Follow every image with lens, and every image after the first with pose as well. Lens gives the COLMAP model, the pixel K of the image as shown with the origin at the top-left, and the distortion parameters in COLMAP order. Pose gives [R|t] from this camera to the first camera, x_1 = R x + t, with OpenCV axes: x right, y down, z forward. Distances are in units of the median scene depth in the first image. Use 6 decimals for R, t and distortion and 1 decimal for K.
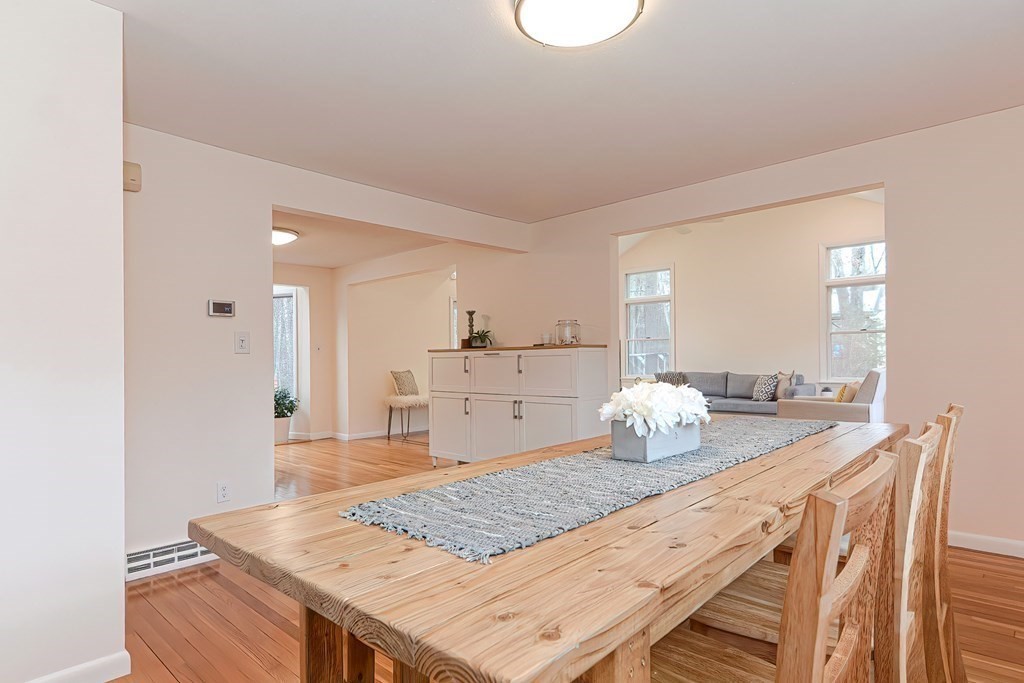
lens RADIAL K [[545.1, 0, 507.8], [0, 545.1, 357.0], [0, 0, 1]] dist [0.016628, -0.013310]
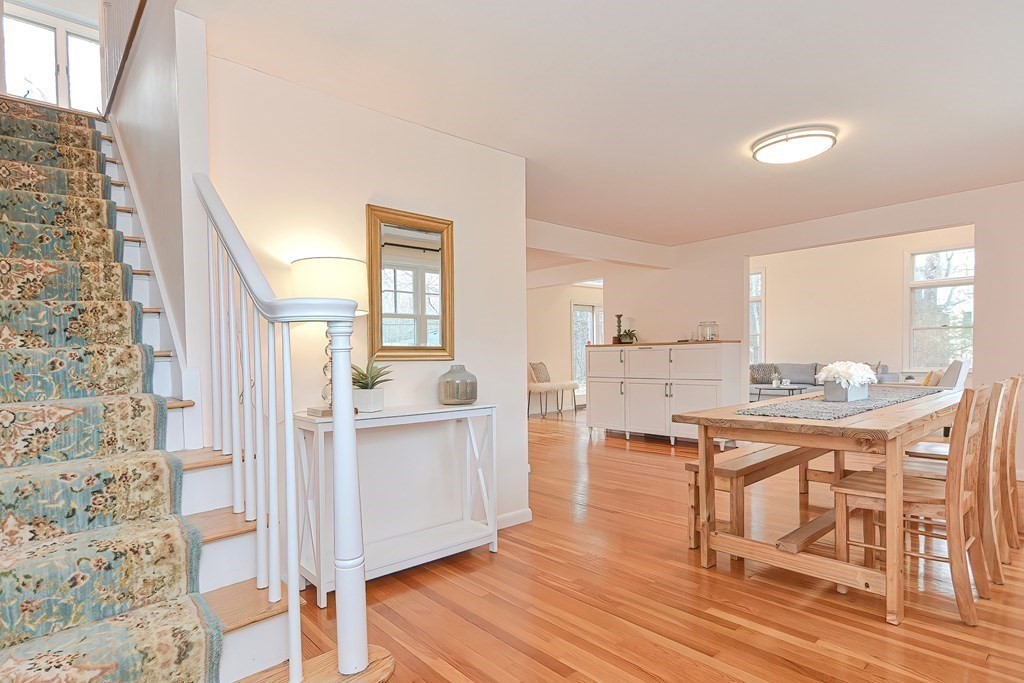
lens RADIAL K [[530.3, 0, 505.8], [0, 530.3, 370.7], [0, 0, 1]] dist [0.011601, -0.008156]
pose [[0.995194, -0.000580, -0.097922, -0.212351], [0.003934, 0.999412, 0.034057, 0.003700], [0.097844, -0.034279, 0.994611, -0.274877]]
